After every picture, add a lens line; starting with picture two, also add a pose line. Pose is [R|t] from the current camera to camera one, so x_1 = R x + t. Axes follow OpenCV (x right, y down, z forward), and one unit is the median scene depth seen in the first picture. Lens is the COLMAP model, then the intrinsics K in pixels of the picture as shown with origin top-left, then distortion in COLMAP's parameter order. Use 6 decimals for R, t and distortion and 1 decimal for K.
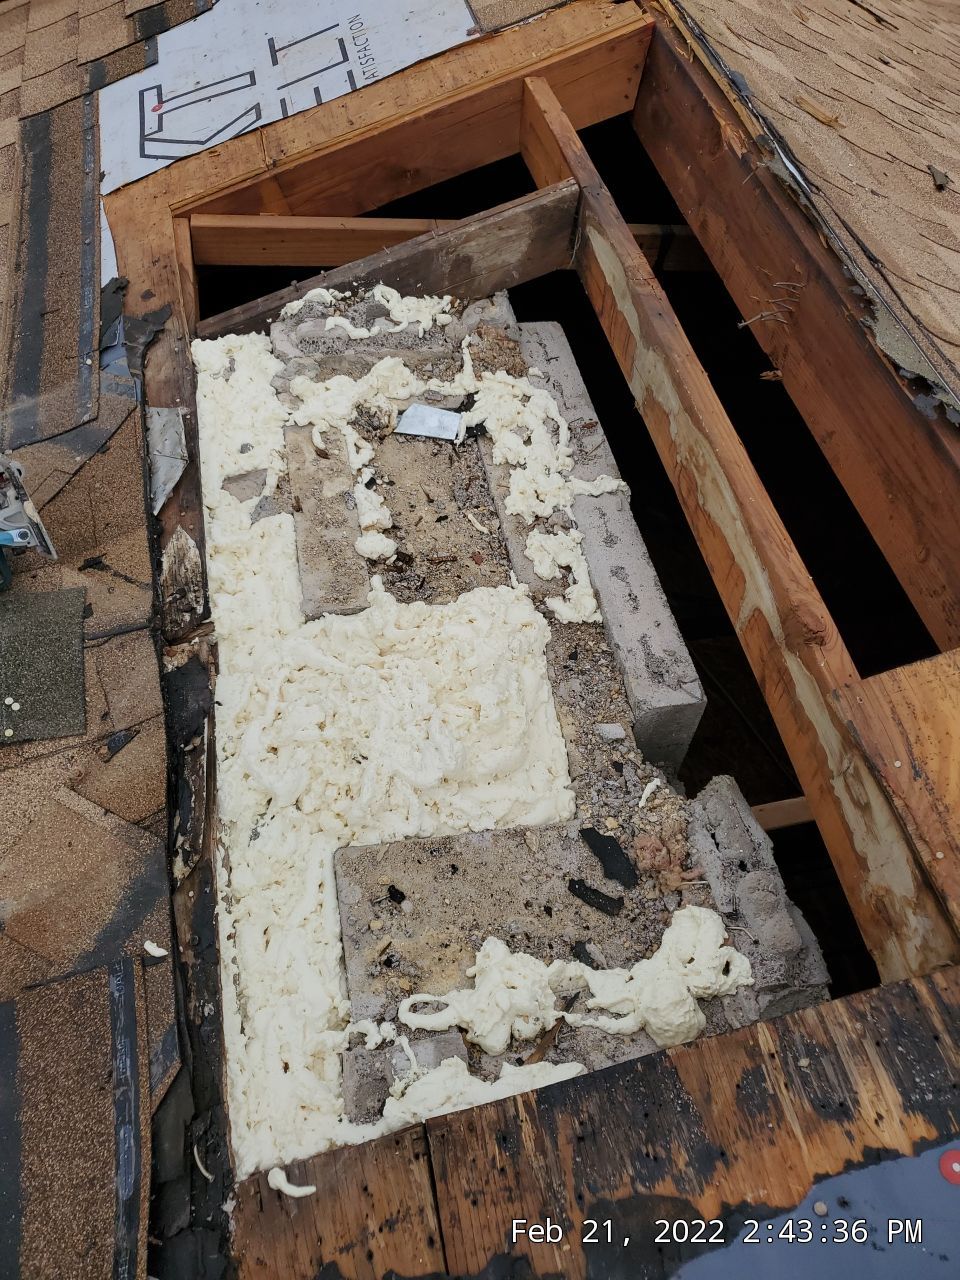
lens RADIAL K [[933.6, 0, 457.3], [0, 933.6, 606.4], [0, 0, 1]] dist [-0.006588, -0.001781]
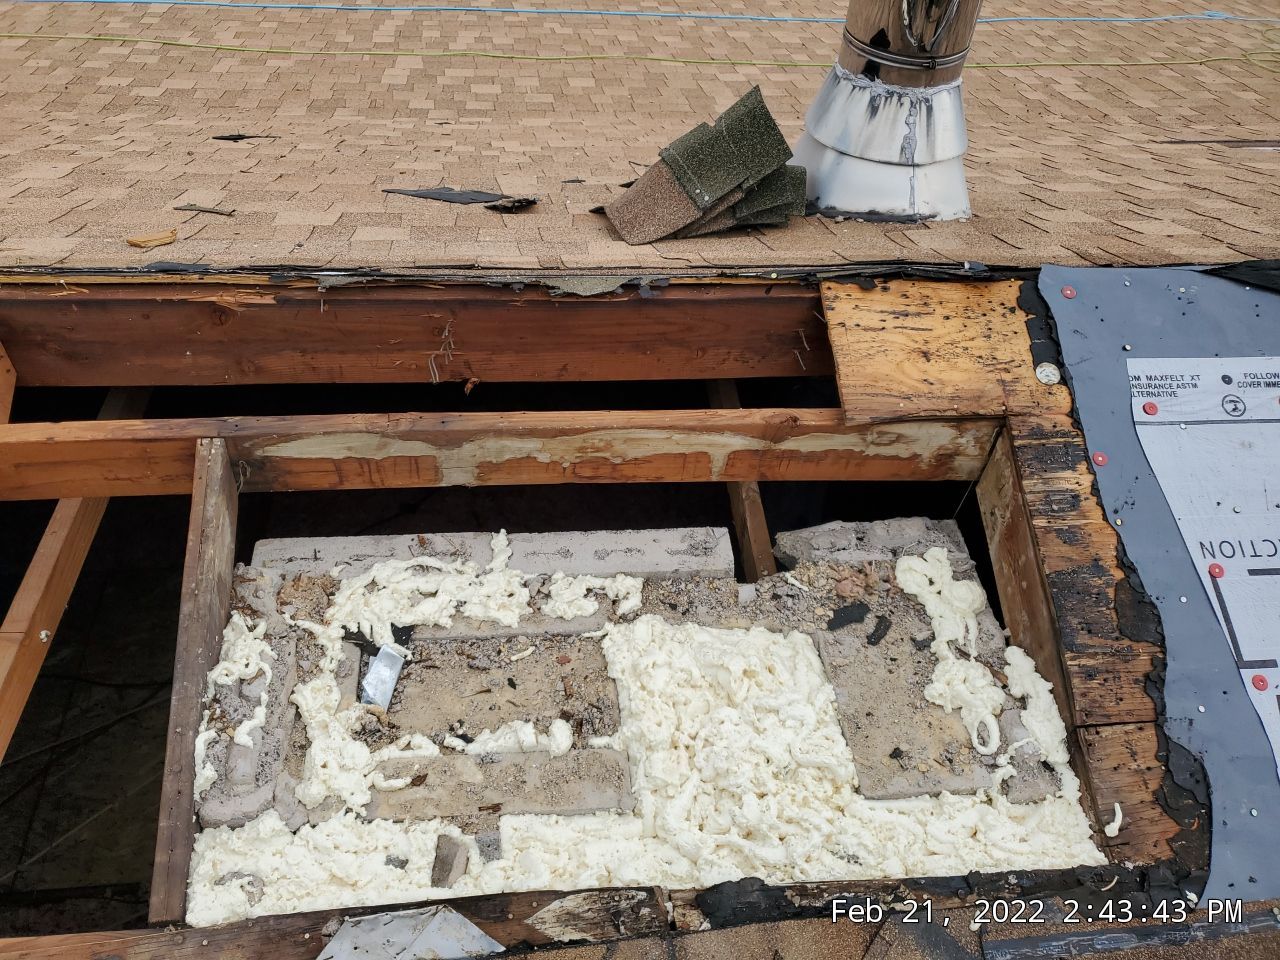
lens RADIAL K [[1035.6, 0, 562.9], [0, 1035.6, 478.5], [0, 0, 1]] dist [0.005040, -0.007879]
pose [[0.132053, -0.784559, 0.605829, -0.611758], [0.777181, 0.461309, 0.428001, -0.750843], [-0.615266, 0.414320, 0.670661, 0.109611]]
